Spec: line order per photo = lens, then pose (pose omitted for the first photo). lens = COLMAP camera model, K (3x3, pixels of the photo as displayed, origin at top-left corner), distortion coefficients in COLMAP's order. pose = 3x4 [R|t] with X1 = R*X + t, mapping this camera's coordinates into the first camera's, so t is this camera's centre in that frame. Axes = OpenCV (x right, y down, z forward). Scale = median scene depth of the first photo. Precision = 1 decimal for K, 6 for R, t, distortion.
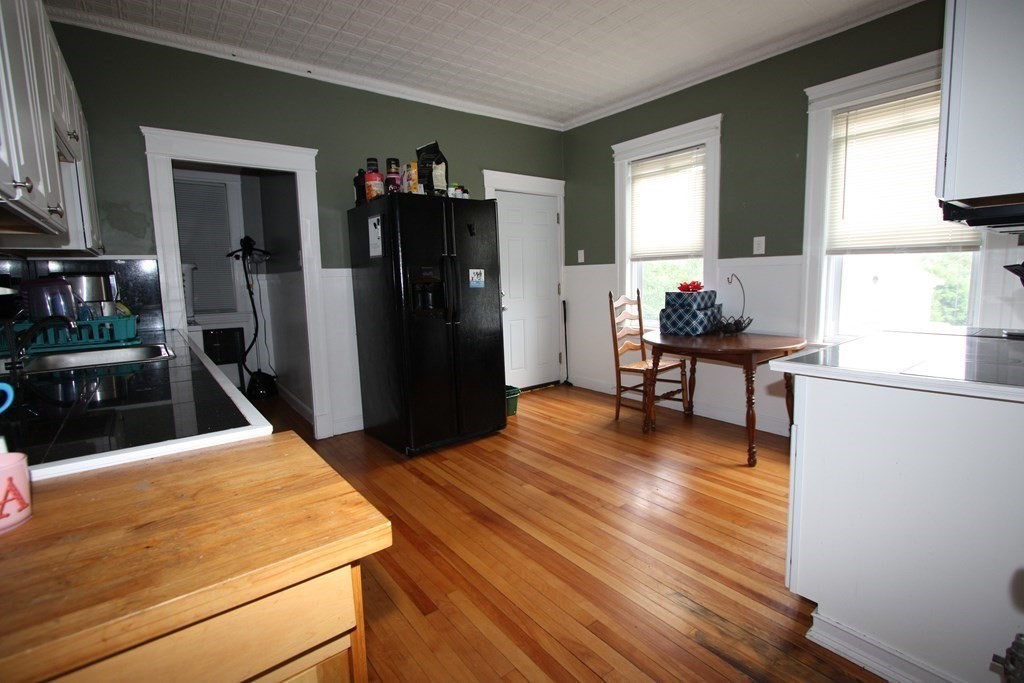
lens RADIAL K [[471.8, 0, 514.8], [0, 471.8, 326.9], [0, 0, 1]] dist [-0.013071, 0.000750]
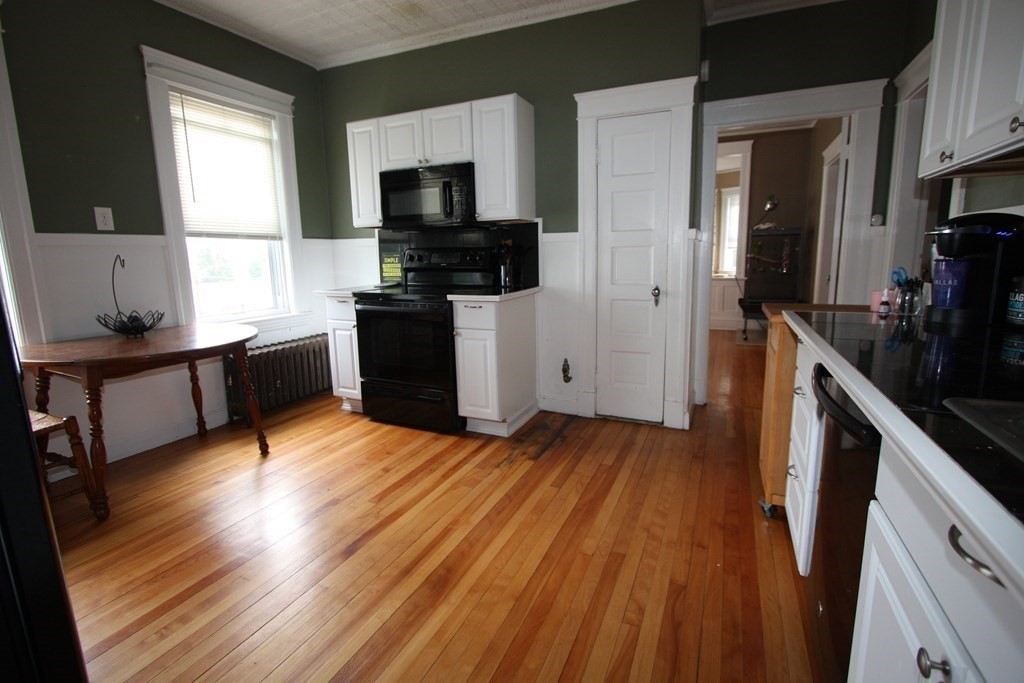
lens RADIAL K [[465.2, 0, 499.3], [0, 465.2, 343.6], [0, 0, 1]] dist [-0.021628, -0.000167]
pose [[-0.449406, -0.125982, 0.884400, -0.500197], [0.126172, 0.971130, 0.202451, -0.051518], [-0.884373, 0.202569, -0.420536, 0.877611]]
